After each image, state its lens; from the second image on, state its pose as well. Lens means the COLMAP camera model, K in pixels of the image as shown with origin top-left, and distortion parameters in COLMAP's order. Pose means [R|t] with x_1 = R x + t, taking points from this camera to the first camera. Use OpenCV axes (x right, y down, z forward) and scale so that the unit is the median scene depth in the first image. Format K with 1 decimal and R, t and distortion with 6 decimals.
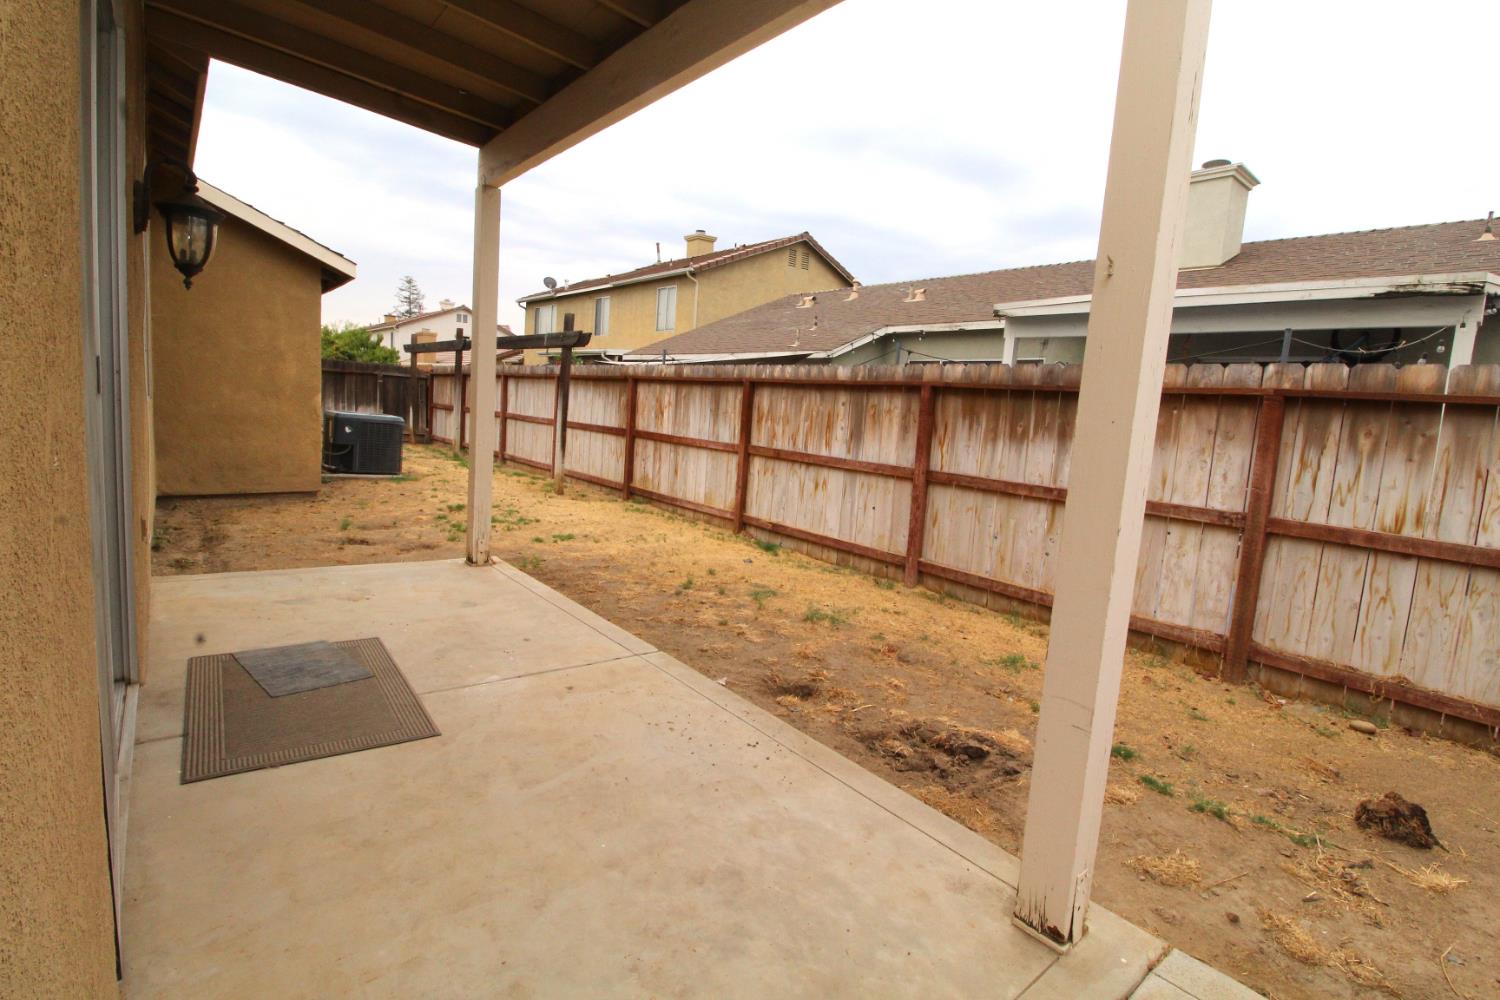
lens RADIAL K [[691.5, 0, 743.2], [0, 691.5, 491.4], [0, 0, 1]] dist [-0.012086, -0.007397]
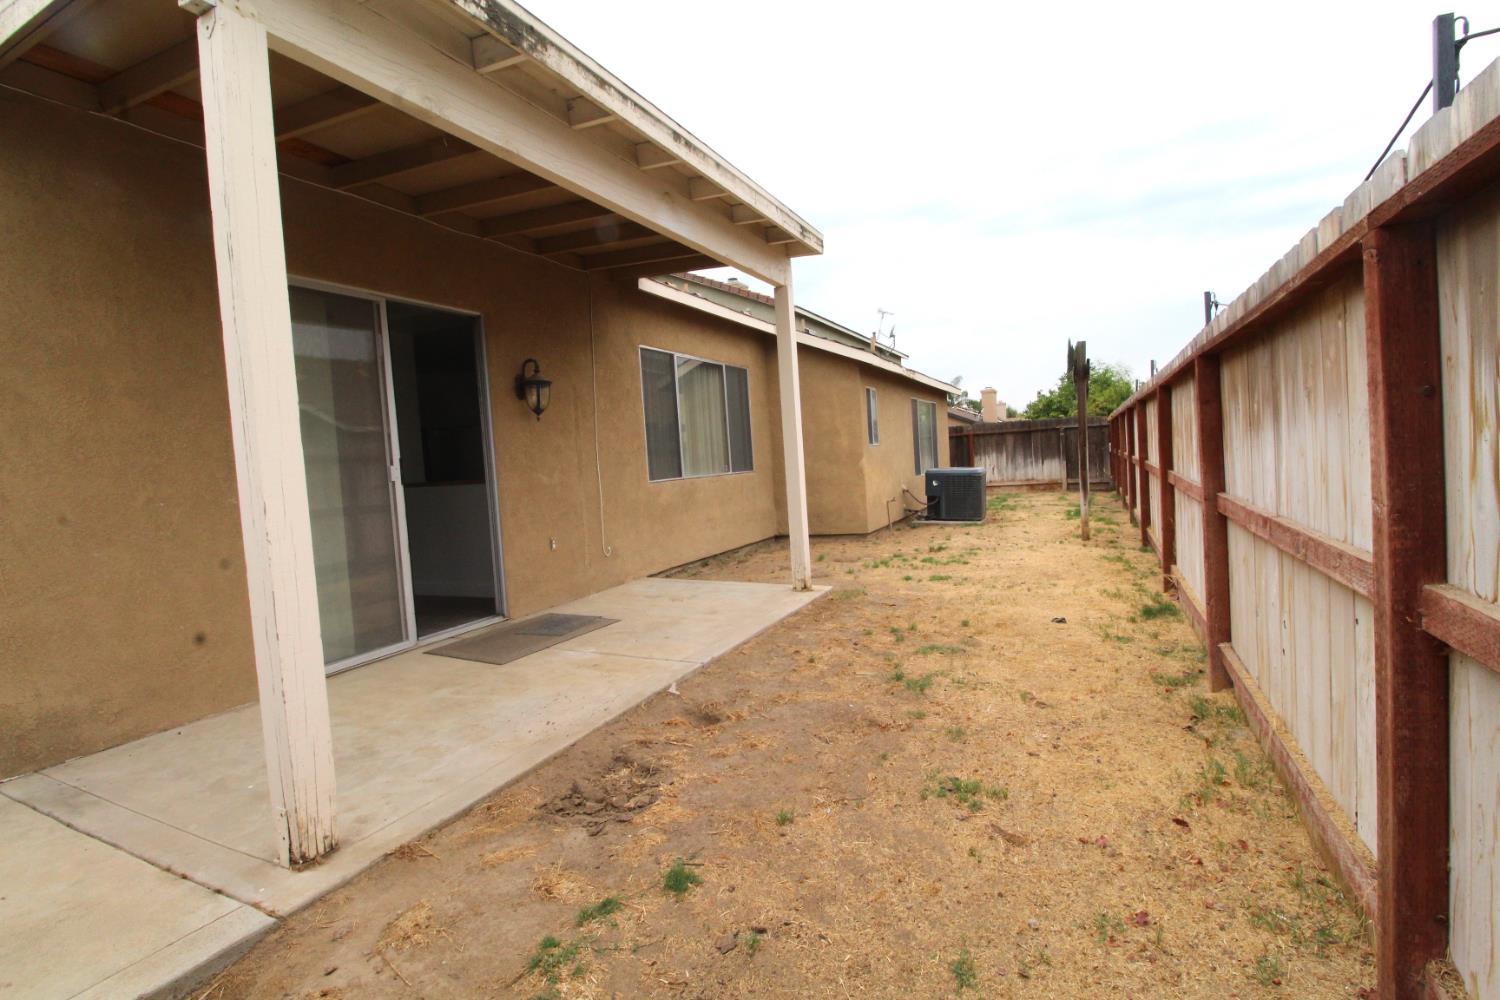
lens RADIAL K [[691.5, 0, 755.3], [0, 691.5, 491.4], [0, 0, 1]] dist [-0.012086, -0.007397]
pose [[0.407451, -0.056848, -0.911456, 0.897137], [-0.013730, 0.997567, -0.068356, 0.021761], [0.913124, 0.040366, 0.405679, 0.557391]]
